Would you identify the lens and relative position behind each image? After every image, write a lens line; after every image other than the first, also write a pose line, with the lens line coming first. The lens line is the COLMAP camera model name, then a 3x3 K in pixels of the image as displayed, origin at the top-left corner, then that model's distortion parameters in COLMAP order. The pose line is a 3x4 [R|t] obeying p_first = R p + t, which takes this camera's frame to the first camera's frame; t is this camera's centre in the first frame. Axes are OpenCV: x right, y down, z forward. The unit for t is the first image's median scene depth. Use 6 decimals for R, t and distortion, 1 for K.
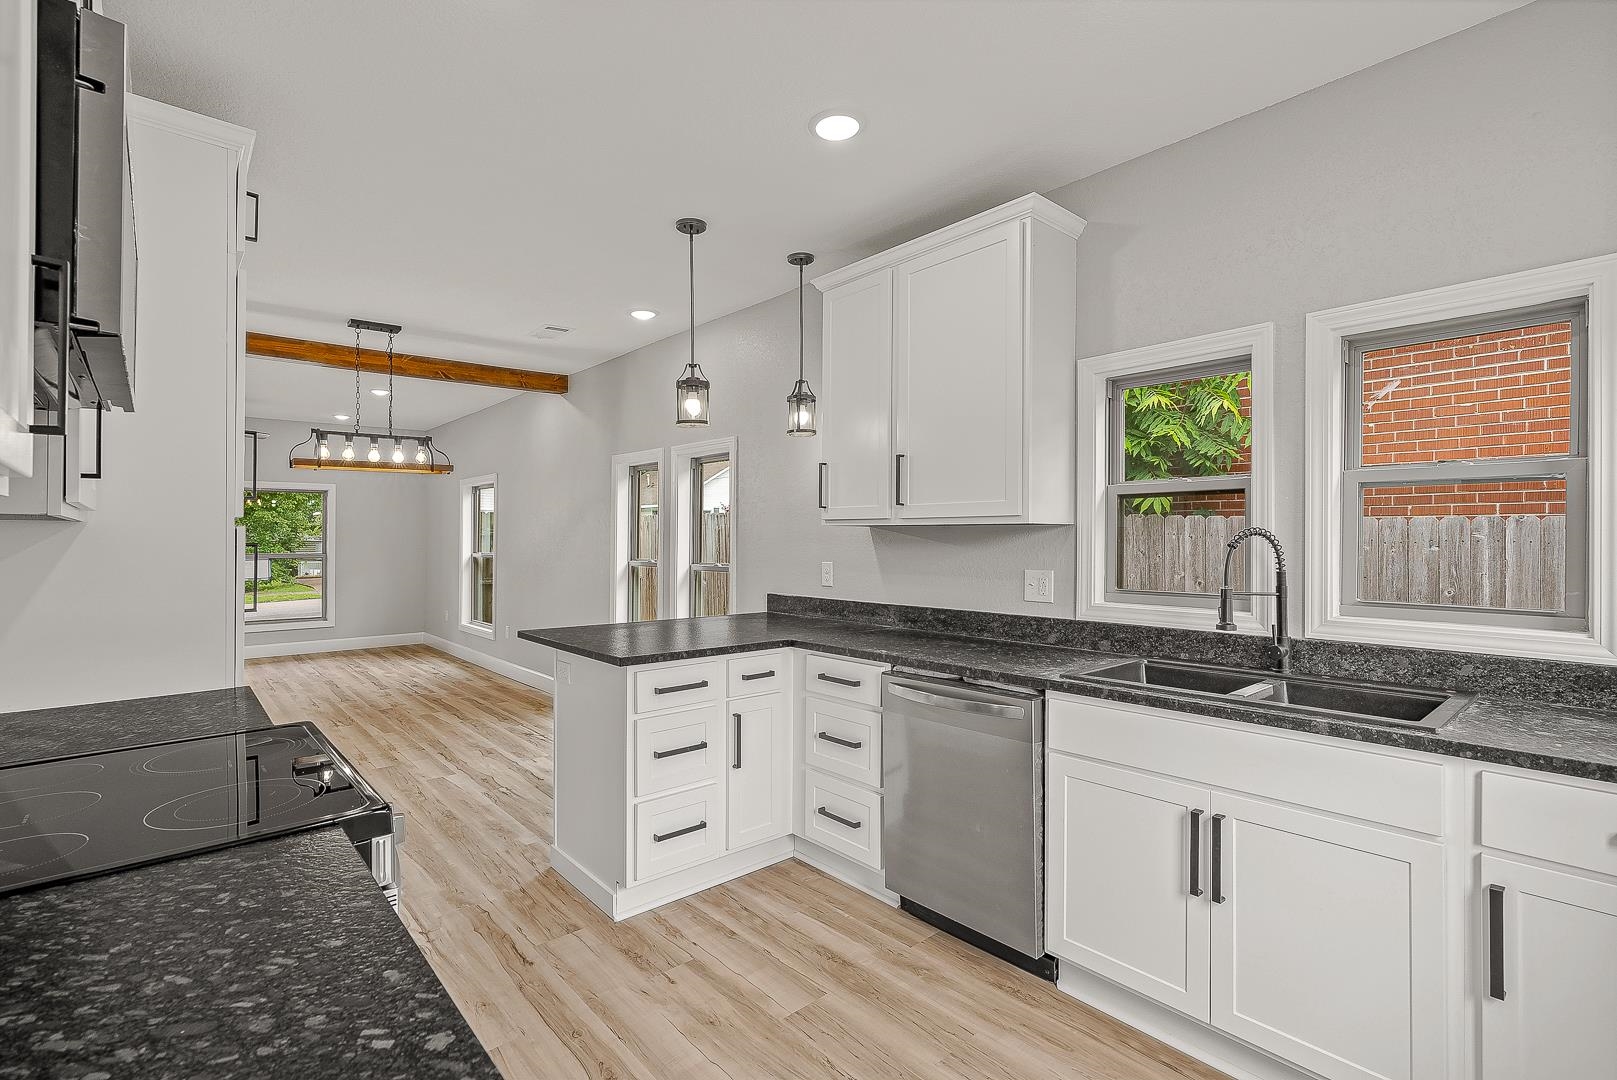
lens RADIAL K [[757.3, 0, 808.5], [0, 757.3, 540.0], [0, 0, 1]] dist [-0.004930, -0.000096]
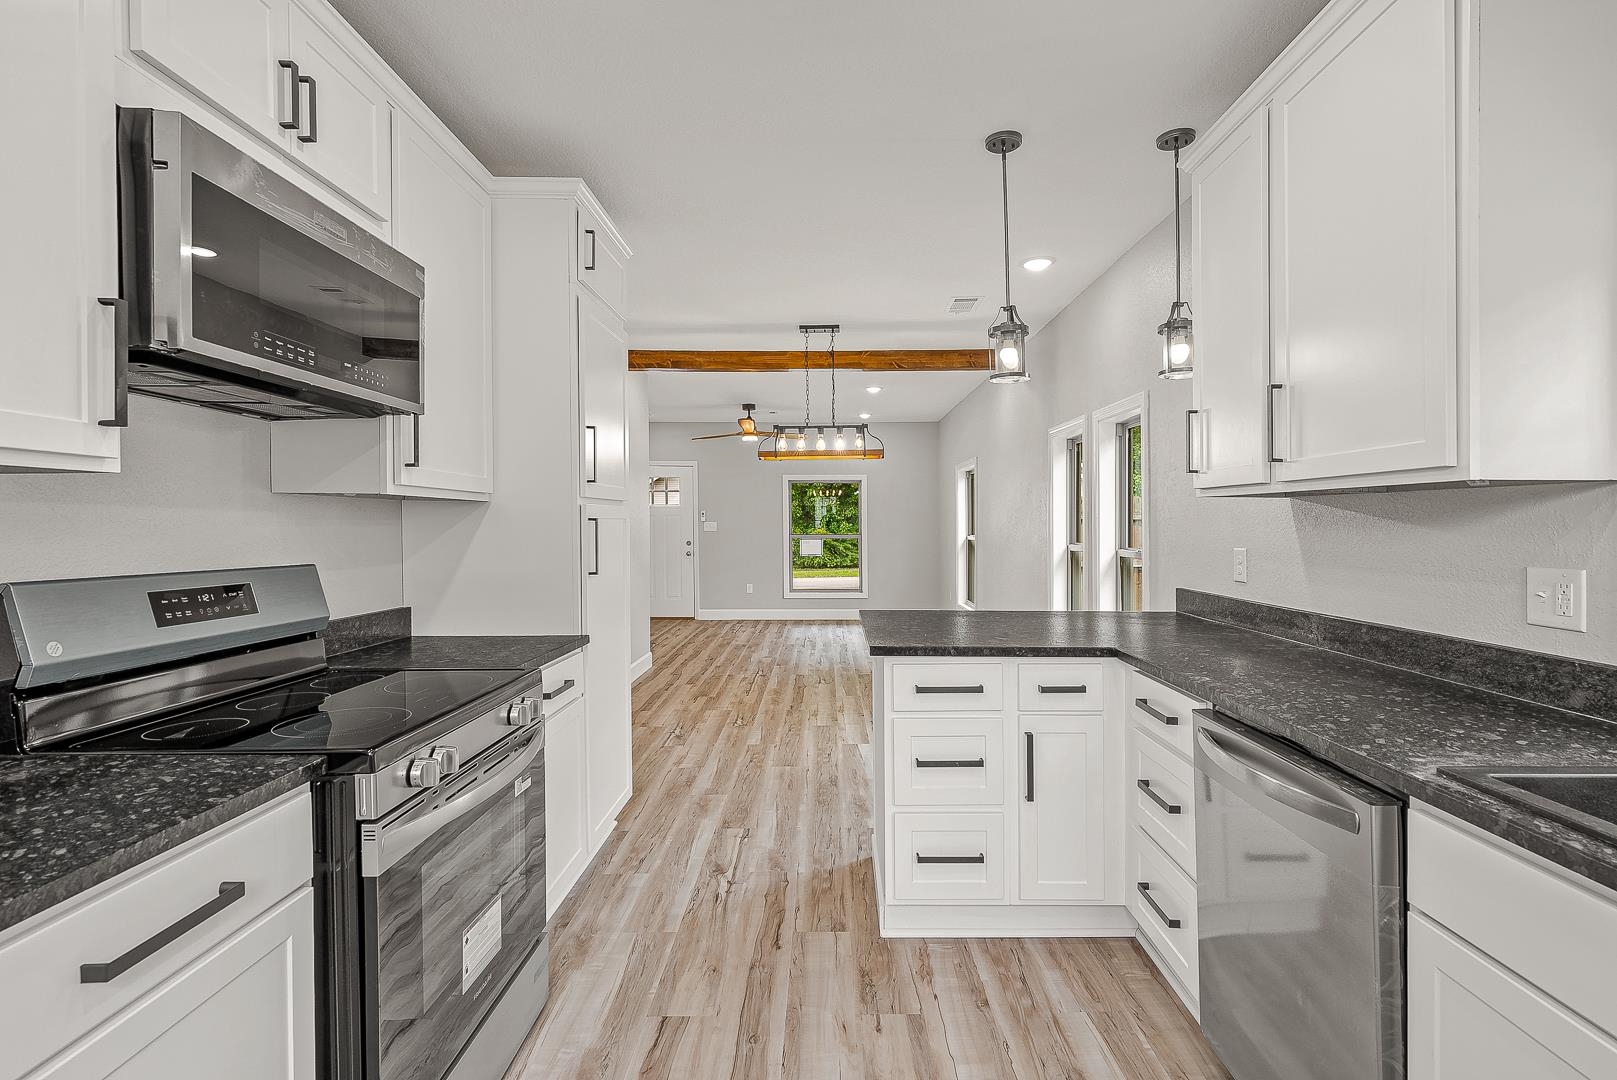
lens RADIAL K [[761.2, 0, 814.9], [0, 761.2, 528.6], [0, 0, 1]] dist [-0.004362, 0.000183]
pose [[0.747587, 0.005892, -0.664137, 0.253539], [-0.003698, 0.999982, 0.004710, 0.010206], [0.664153, -0.001065, 0.747596, 0.234947]]
